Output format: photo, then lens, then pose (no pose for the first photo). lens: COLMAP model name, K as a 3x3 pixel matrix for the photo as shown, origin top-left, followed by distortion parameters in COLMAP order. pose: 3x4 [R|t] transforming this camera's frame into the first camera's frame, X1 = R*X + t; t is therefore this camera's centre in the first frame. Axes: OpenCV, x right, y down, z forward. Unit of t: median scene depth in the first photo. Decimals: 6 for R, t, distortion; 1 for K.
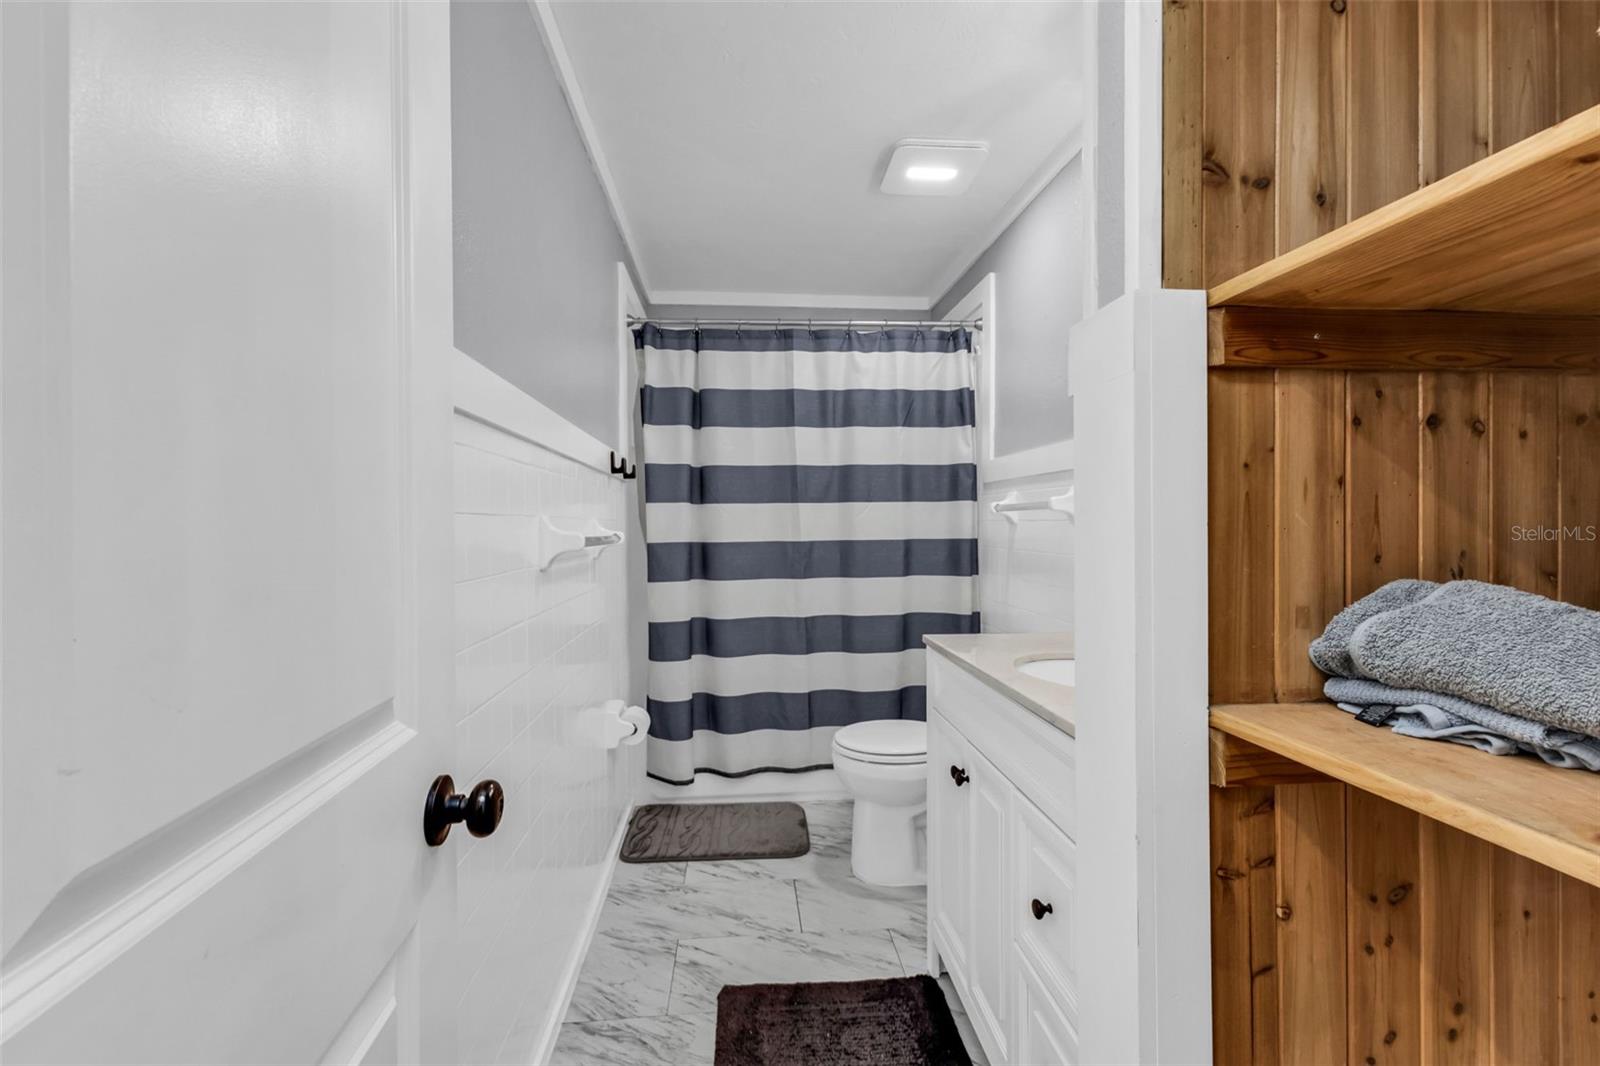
lens RADIAL K [[694.2, 0, 779.5], [0, 694.2, 525.5], [0, 0, 1]] dist [-0.000610, -0.000023]
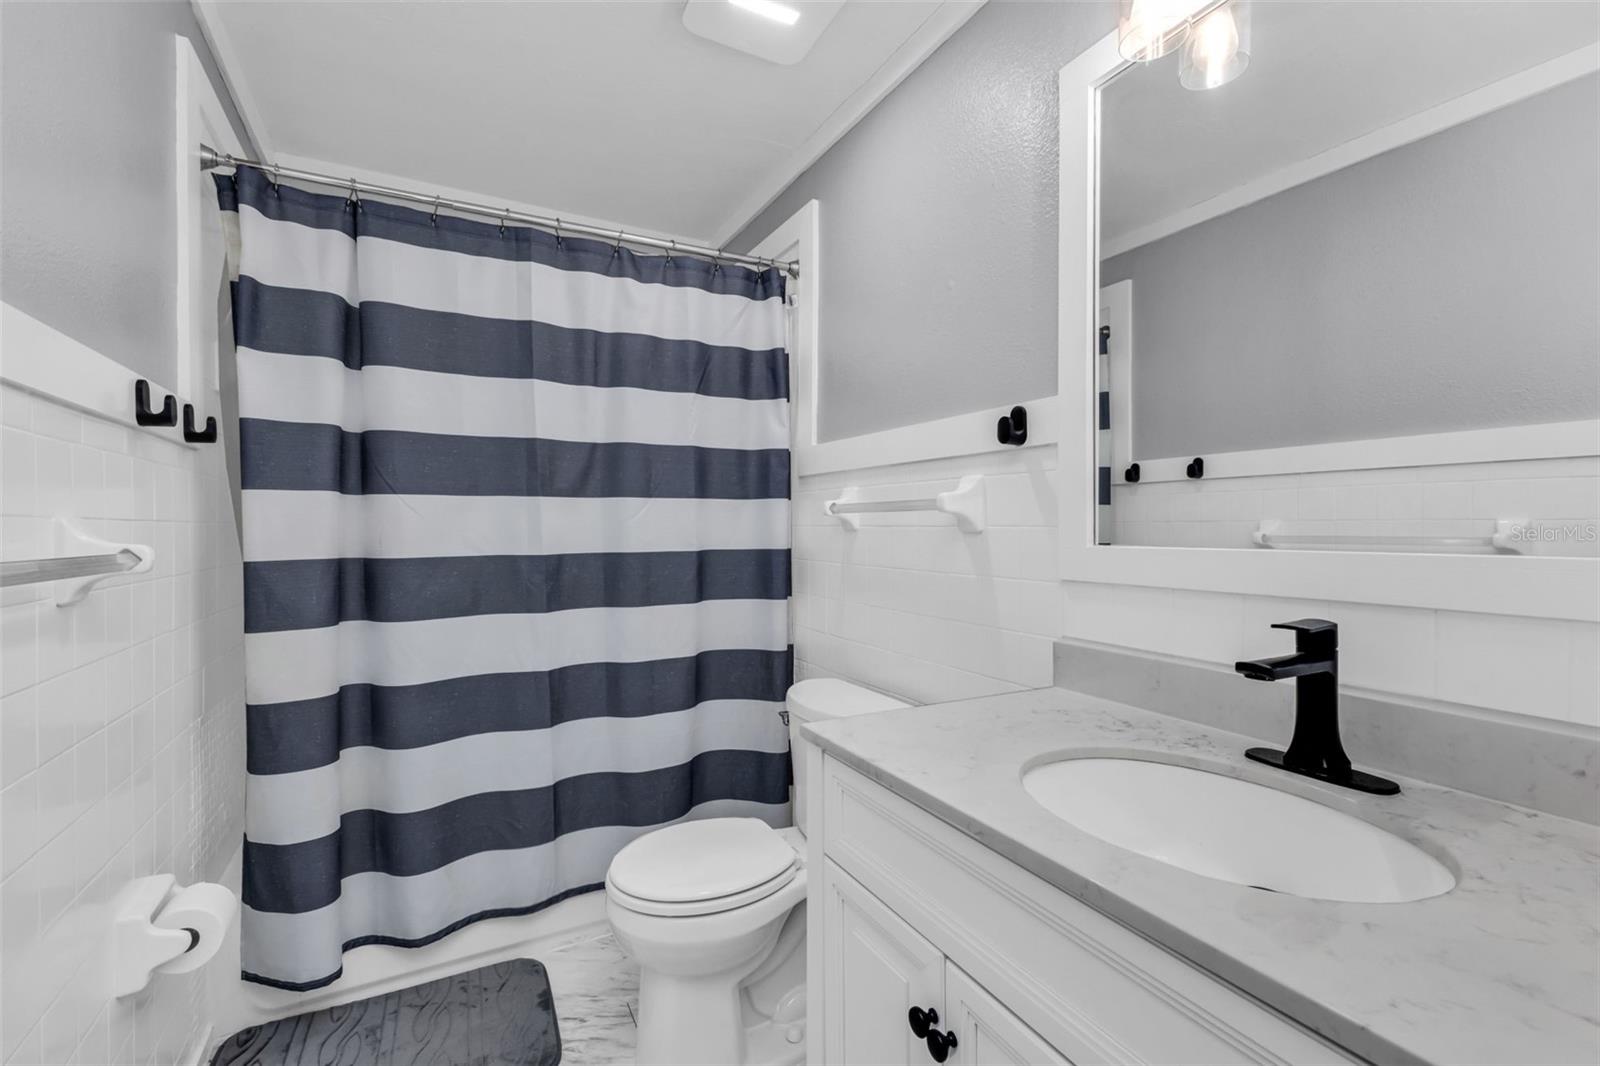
lens RADIAL K [[666.4, 0, 804.3], [0, 666.4, 526.6], [0, 0, 1]] dist [0.006747, -0.000269]
pose [[0.900113, 0.005101, 0.435627, -0.021026], [-0.004109, 0.999986, -0.003219, -0.002999], [-0.435637, 0.001108, 0.900122, 0.328020]]
